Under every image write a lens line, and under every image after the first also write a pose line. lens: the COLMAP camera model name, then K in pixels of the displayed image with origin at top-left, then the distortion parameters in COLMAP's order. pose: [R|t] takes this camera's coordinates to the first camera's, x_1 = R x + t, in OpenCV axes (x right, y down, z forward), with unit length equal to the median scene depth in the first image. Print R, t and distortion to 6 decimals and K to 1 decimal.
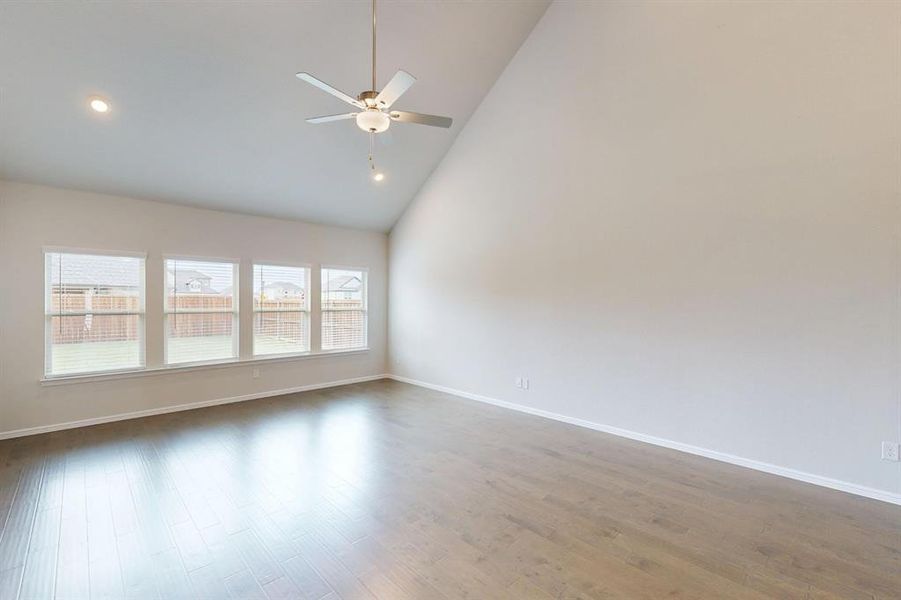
lens RADIAL K [[391.3, 0, 450.8], [0, 391.3, 299.3], [0, 0, 1]] dist [-0.000029, -0.000720]
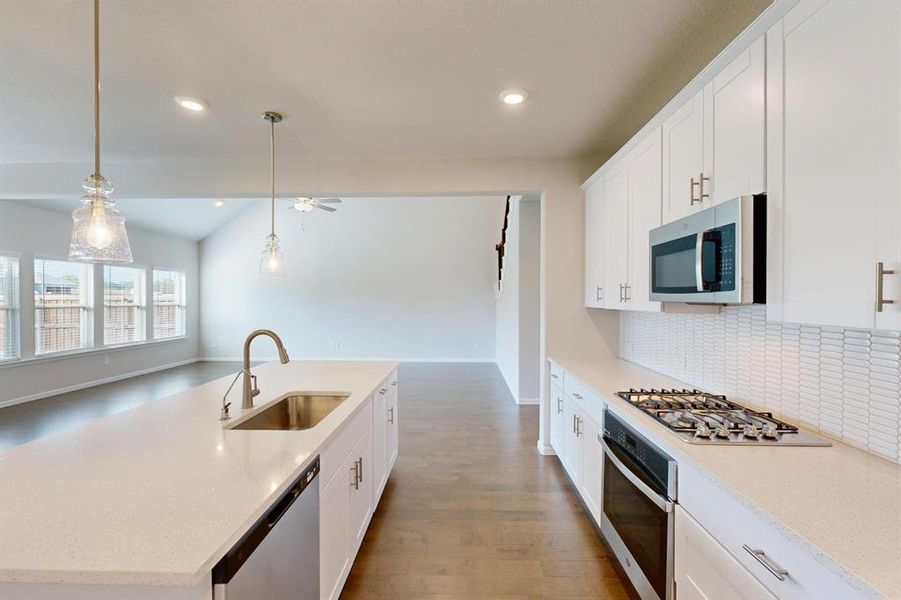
lens RADIAL K [[391.3, 0, 446.6], [0, 391.3, 301.8], [0, 0, 1]] dist [-0.000029, -0.000720]
pose [[0.716517, -0.004116, 0.697558, -0.482421], [-0.005145, 0.999924, 0.011185, -0.000205], [-0.697551, -0.011603, 0.716441, -0.422680]]
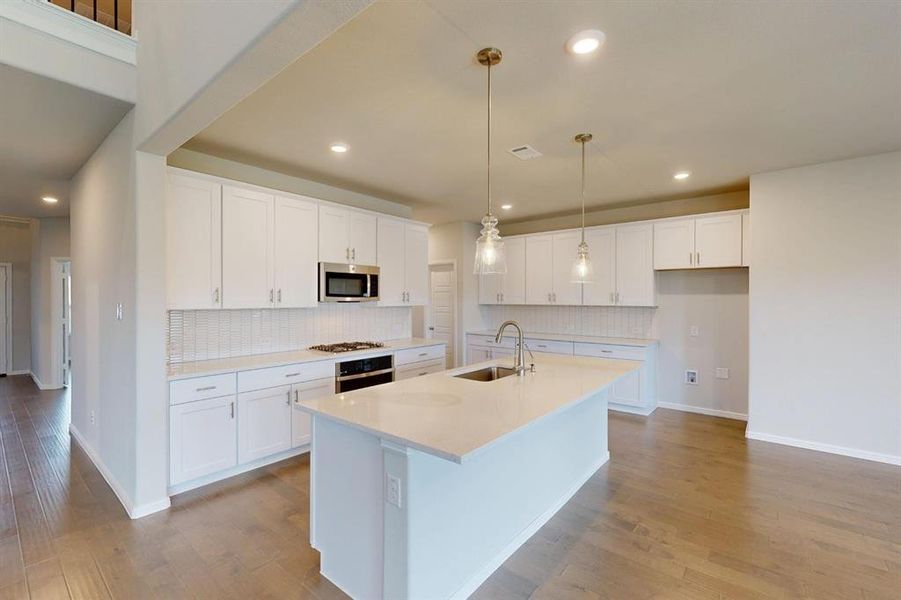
lens RADIAL K [[391.3, 0, 450.5], [0, 391.3, 302.0], [0, 0, 1]] dist [-0.000029, -0.000720]
pose [[-0.992586, -0.001335, -0.121534, -0.266142], [-0.001798, 0.999992, 0.003704, 0.001116], [0.121528, 0.003896, -0.992580, 0.270463]]
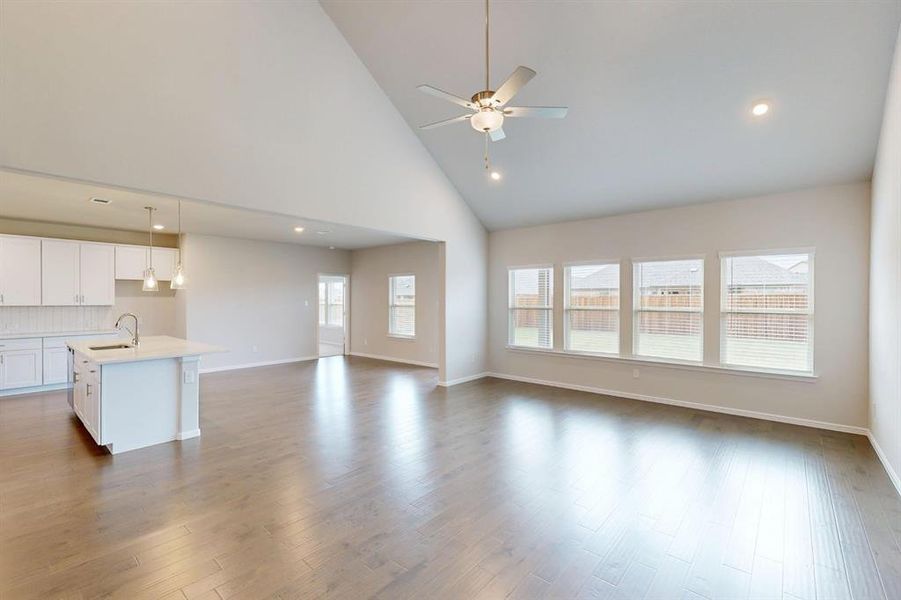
lens RADIAL K [[391.3, 0, 450.1], [0, 391.3, 297.9], [0, 0, 1]] dist [-0.000029, -0.000720]
pose [[0.095570, -0.006855, -0.995399, 0.358132], [0.004914, 0.999967, -0.006415, 0.003245], [0.995411, -0.004278, 0.095601, 0.366682]]
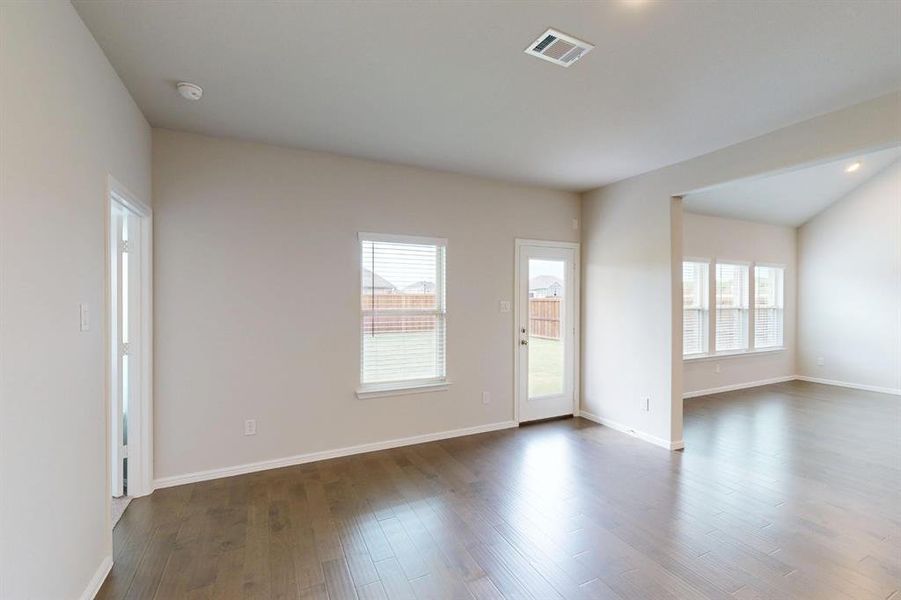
lens RADIAL K [[391.3, 0, 449.0], [0, 391.3, 303.0], [0, 0, 1]] dist [-0.000029, -0.000720]
pose [[0.950658, 0.000705, -0.310241, -0.705570], [0.003635, 0.999903, 0.013412, -0.001350], [0.310220, -0.013878, 0.950563, -0.172491]]
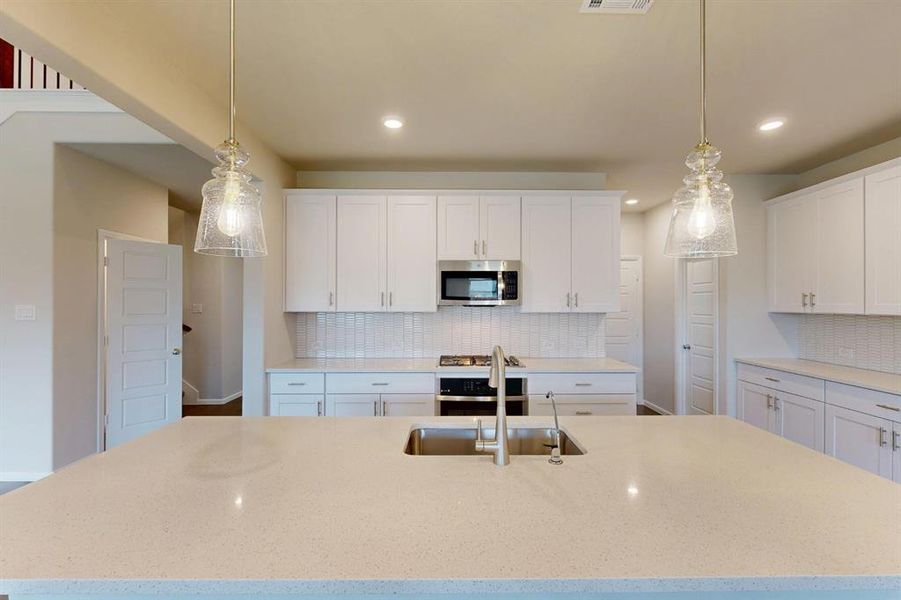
lens RADIAL K [[391.3, 0, 451.1], [0, 391.3, 302.3], [0, 0, 1]] dist [-0.000029, -0.000720]
pose [[-0.727919, -0.002267, 0.685659, -0.502485], [-0.006080, 0.999977, -0.003148, 0.000345], [-0.685636, -0.006460, -0.727916, 0.034585]]
